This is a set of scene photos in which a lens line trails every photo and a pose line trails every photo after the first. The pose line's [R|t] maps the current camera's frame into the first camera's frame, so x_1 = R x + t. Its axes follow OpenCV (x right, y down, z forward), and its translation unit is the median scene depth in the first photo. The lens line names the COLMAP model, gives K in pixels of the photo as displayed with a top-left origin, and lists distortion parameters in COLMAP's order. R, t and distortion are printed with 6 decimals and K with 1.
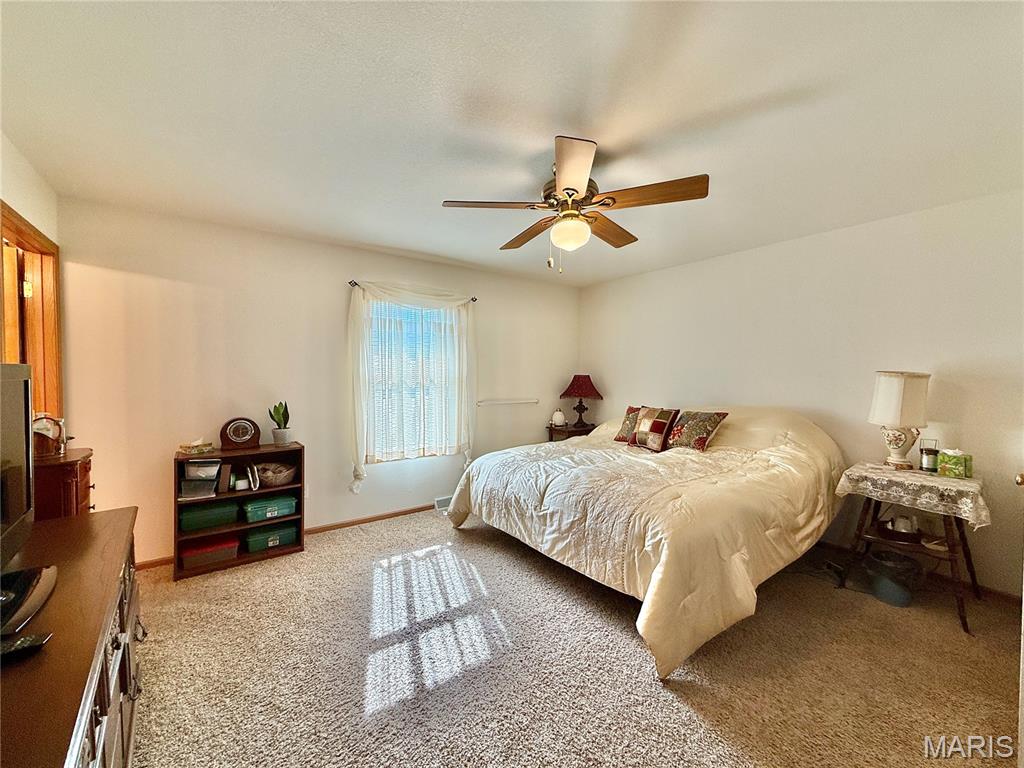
lens RADIAL K [[409.0, 0, 508.0], [0, 409.0, 386.5], [0, 0, 1]] dist [-0.000862, 0.000412]
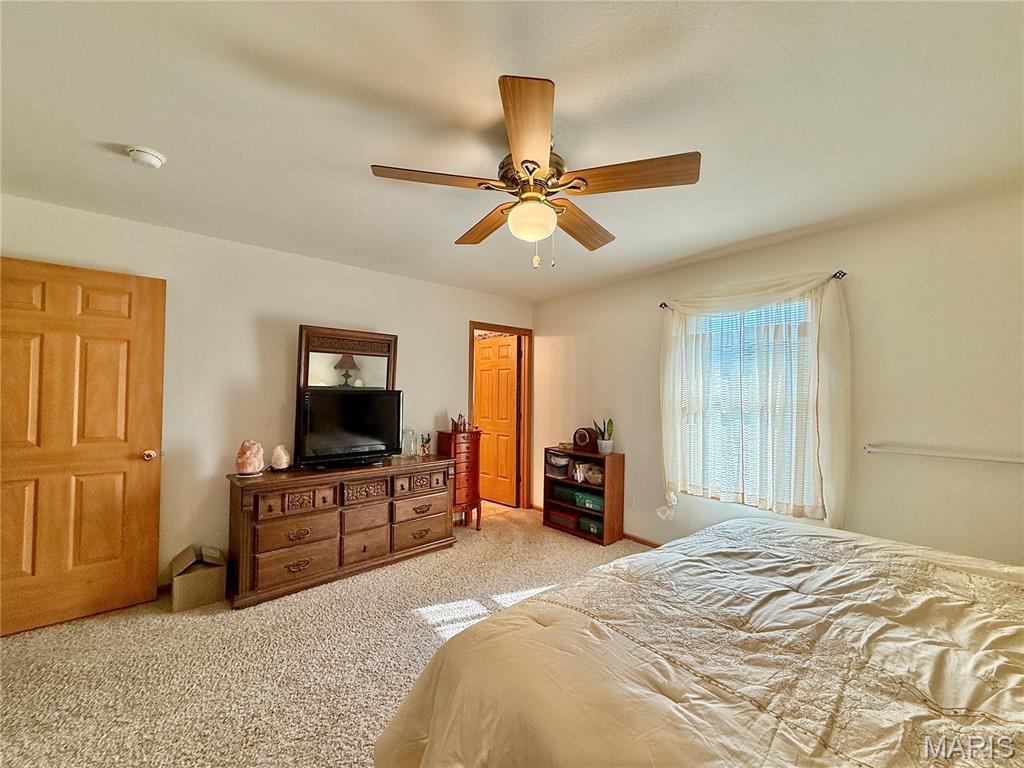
lens RADIAL K [[409.0, 0, 509.2], [0, 409.0, 386.7], [0, 0, 1]] dist [-0.000862, 0.000412]
pose [[0.058050, -0.024248, -0.998019, 0.753968], [-0.037663, 0.998940, -0.026461, -0.016261], [0.997603, 0.039125, 0.057075, 0.726477]]
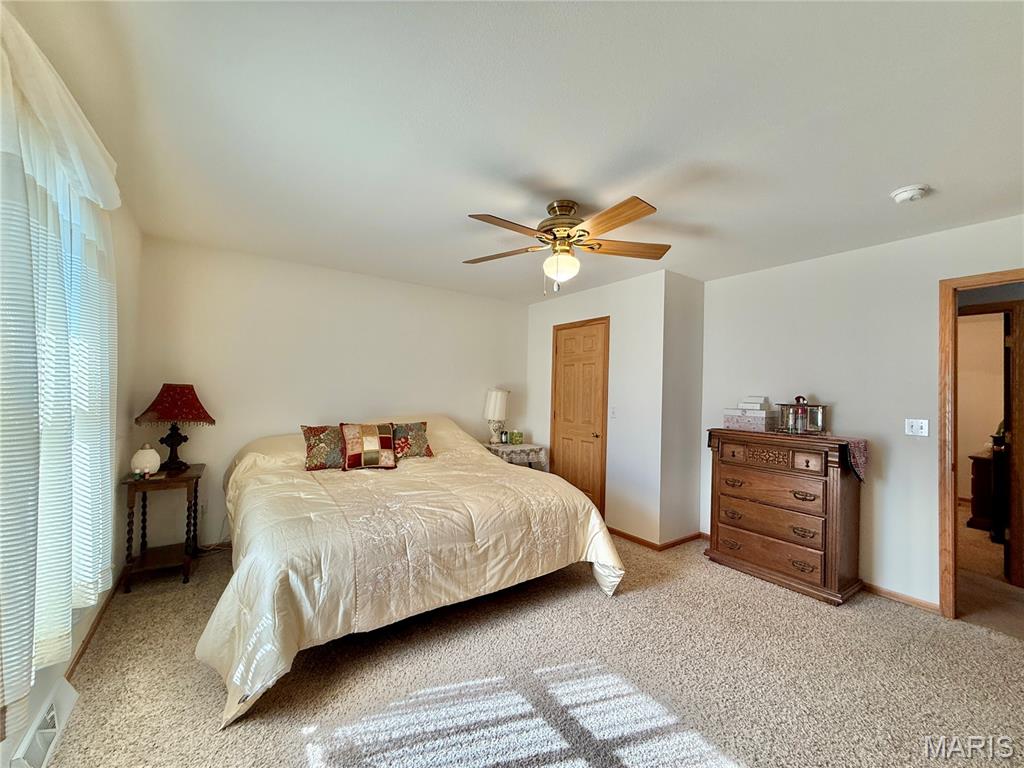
lens RADIAL K [[409.0, 0, 511.0], [0, 409.0, 388.6], [0, 0, 1]] dist [-0.000862, 0.000412]
pose [[0.010210, 0.006165, 0.999929, -0.758176], [0.006211, 0.999961, -0.006229, -0.025446], [-0.999929, 0.006275, 0.010171, 0.894838]]
